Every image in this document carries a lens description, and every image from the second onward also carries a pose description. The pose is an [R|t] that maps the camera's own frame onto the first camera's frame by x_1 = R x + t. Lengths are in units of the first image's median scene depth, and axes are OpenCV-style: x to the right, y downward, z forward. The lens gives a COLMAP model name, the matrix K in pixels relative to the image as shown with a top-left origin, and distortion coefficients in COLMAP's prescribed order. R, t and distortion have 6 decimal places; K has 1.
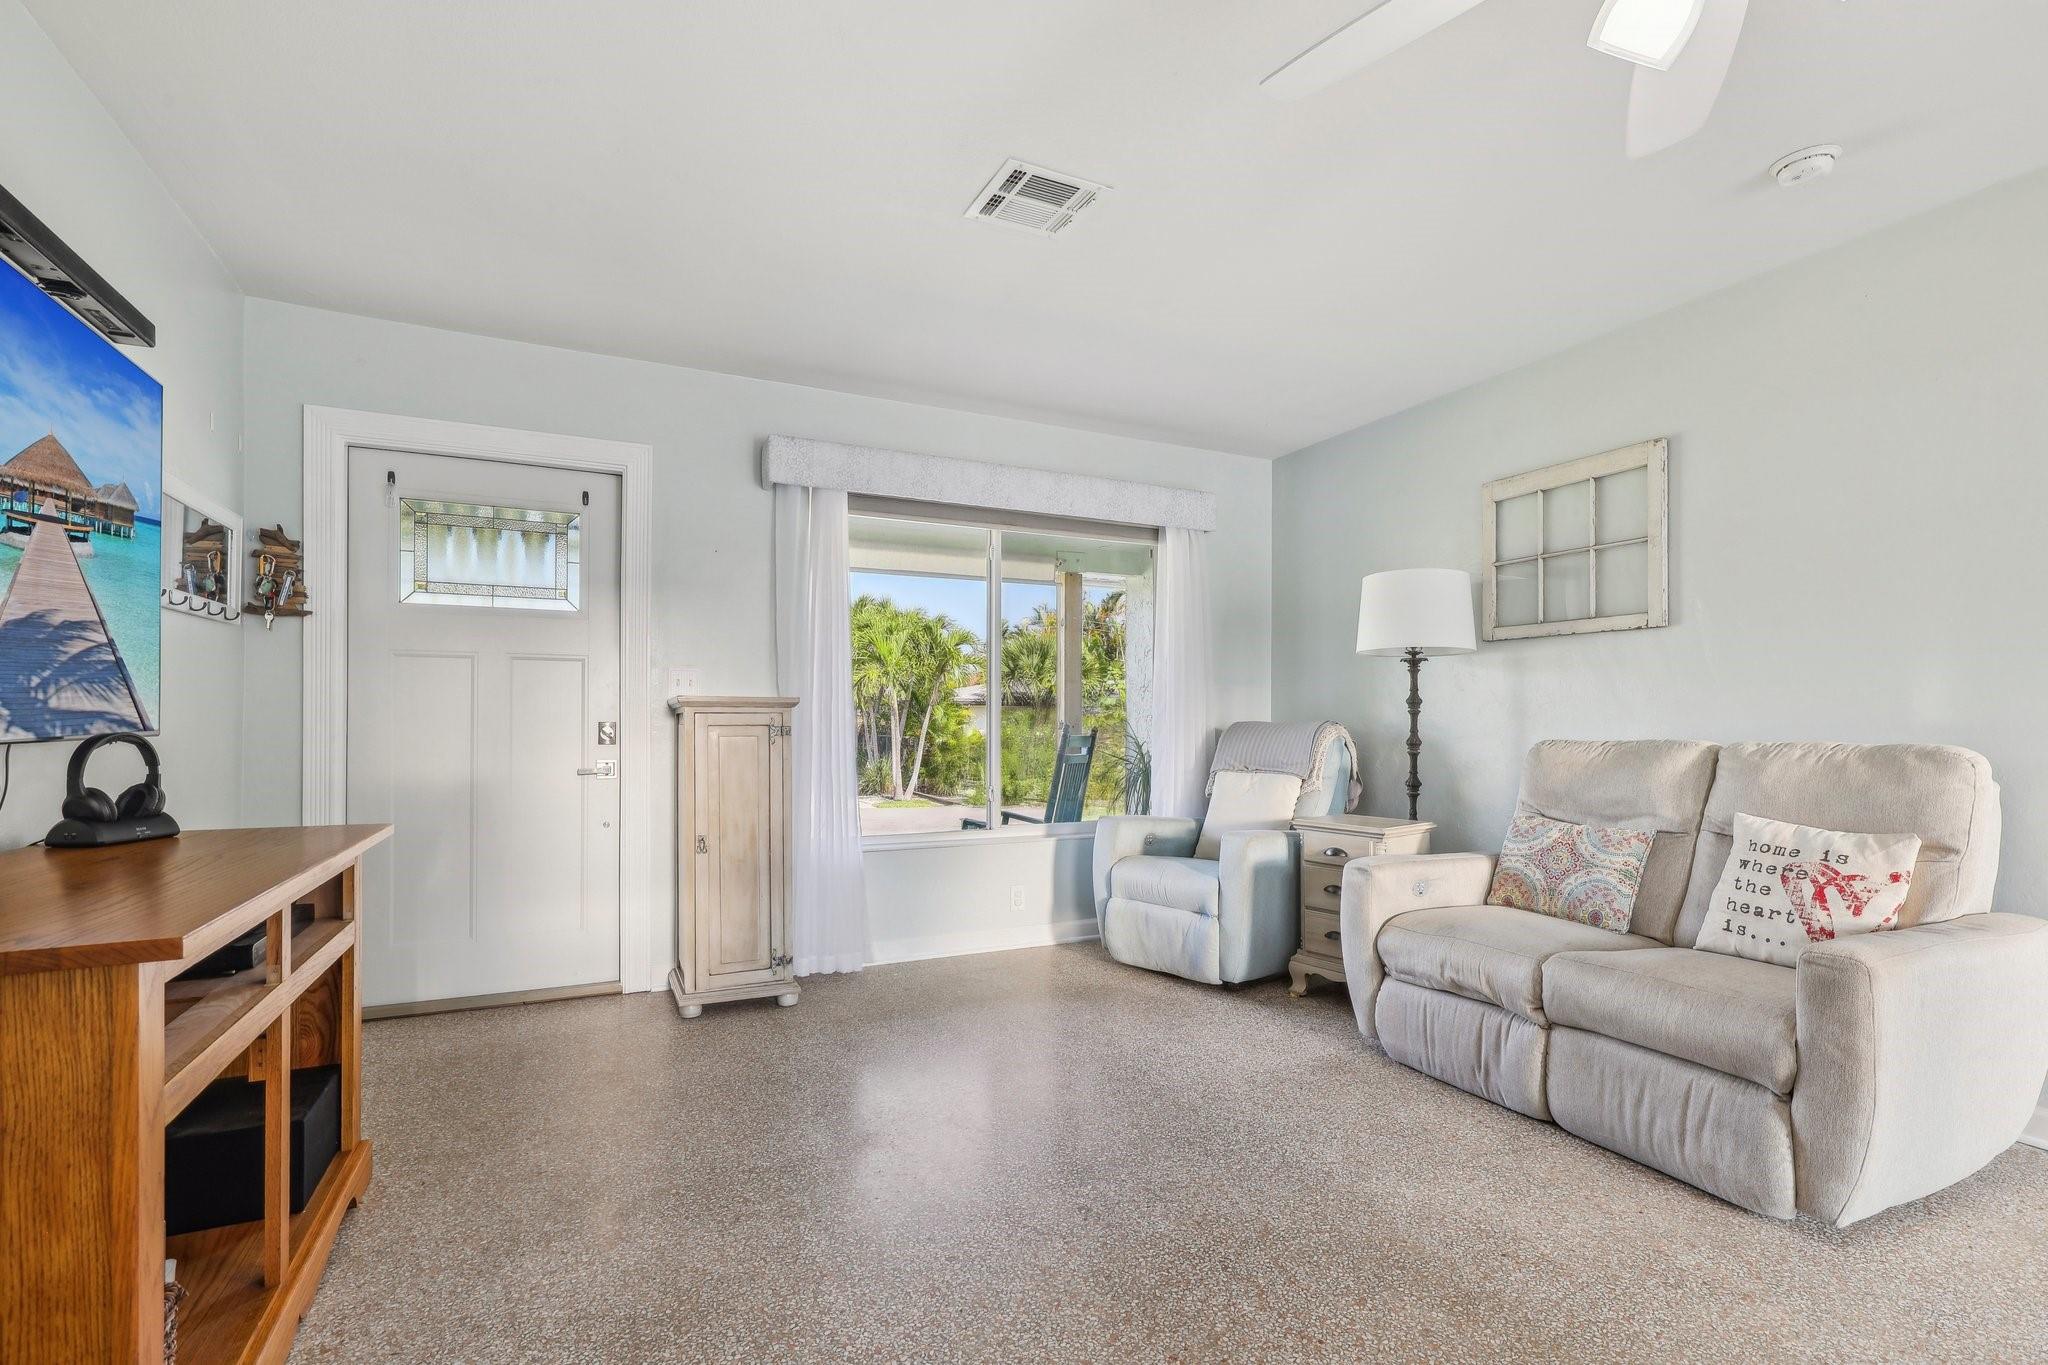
lens RADIAL K [[947.7, 0, 1068.6], [0, 947.7, 708.1], [0, 0, 1]] dist [0.005113, -0.000158]
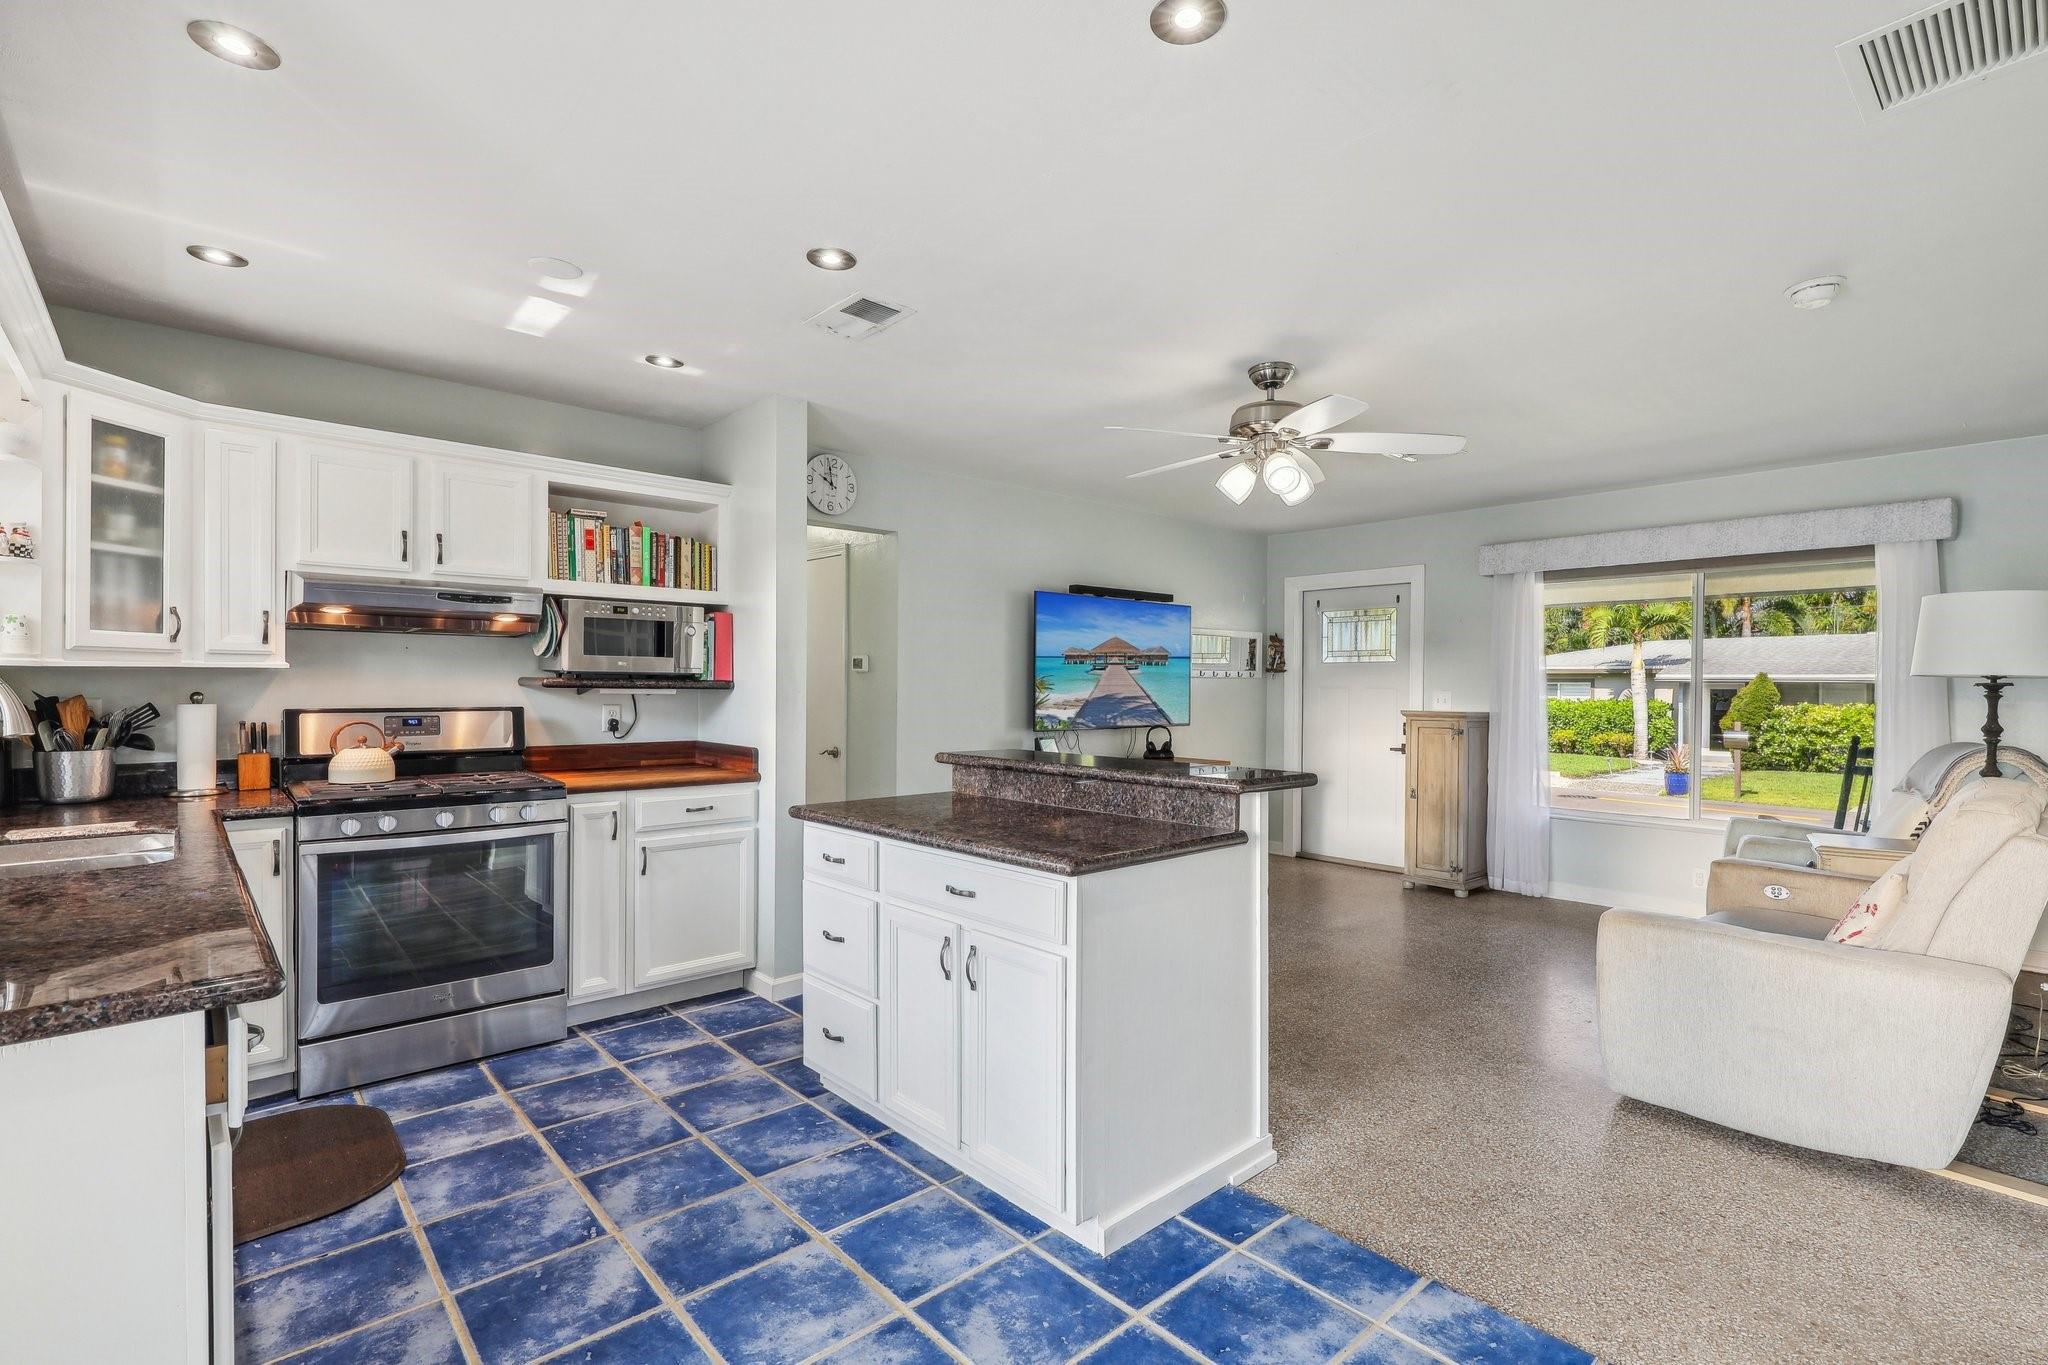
lens RADIAL K [[947.7, 0, 1038.6], [0, 947.7, 691.9], [0, 0, 1]] dist [0.005113, -0.000158]
pose [[0.275228, 0.003808, -0.961371, 1.106811], [0.008970, 0.999938, 0.006529, -0.064320], [0.961337, -0.010420, 0.275177, -0.167871]]
